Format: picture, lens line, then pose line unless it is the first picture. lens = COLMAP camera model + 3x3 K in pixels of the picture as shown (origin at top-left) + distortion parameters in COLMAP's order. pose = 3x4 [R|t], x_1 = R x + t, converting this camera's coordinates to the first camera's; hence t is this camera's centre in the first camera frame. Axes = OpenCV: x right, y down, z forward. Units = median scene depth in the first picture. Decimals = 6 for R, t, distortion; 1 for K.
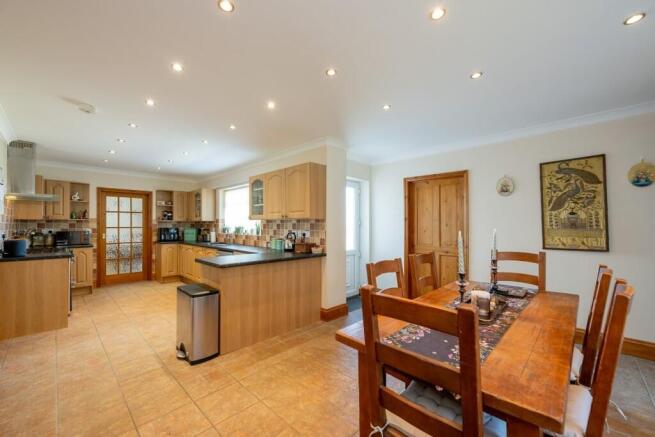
lens RADIAL K [[261.4, 0, 327.6], [0, 261.4, 224.2], [0, 0, 1]] dist [-0.000587, 0.000588]
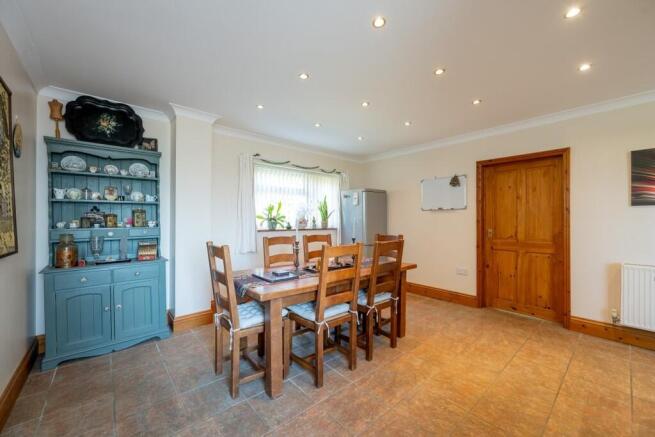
lens RADIAL K [[261.4, 0, 328.5], [0, 261.4, 218.6], [0, 0, 1]] dist [-0.000587, 0.000588]
pose [[-0.996095, -0.001906, 0.088265, 0.221079], [-0.002463, 0.999978, -0.006202, 0.021161], [-0.088252, -0.006395, -0.996078, 1.266940]]
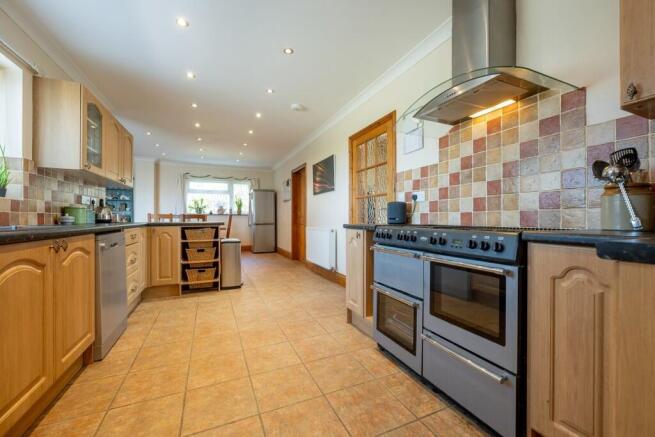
lens RADIAL K [[261.4, 0, 325.3], [0, 261.4, 220.4], [0, 0, 1]] dist [-0.000587, 0.000588]
pose [[-0.924116, -0.003705, 0.382094, -1.216053], [-0.001466, 0.999980, 0.006152, 0.103114], [-0.382109, 0.005125, -0.924103, 1.694687]]
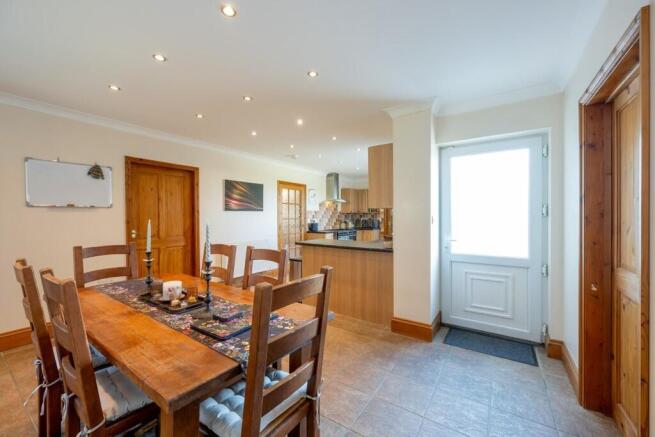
lens RADIAL K [[261.4, 0, 329.7], [0, 261.4, 217.6], [0, 0, 1]] dist [-0.000587, 0.000588]
pose [[0.179411, 0.004779, -0.983763, 0.826452], [0.005472, 0.999968, 0.005856, 0.006097], [0.983759, -0.006434, 0.179379, 0.701307]]
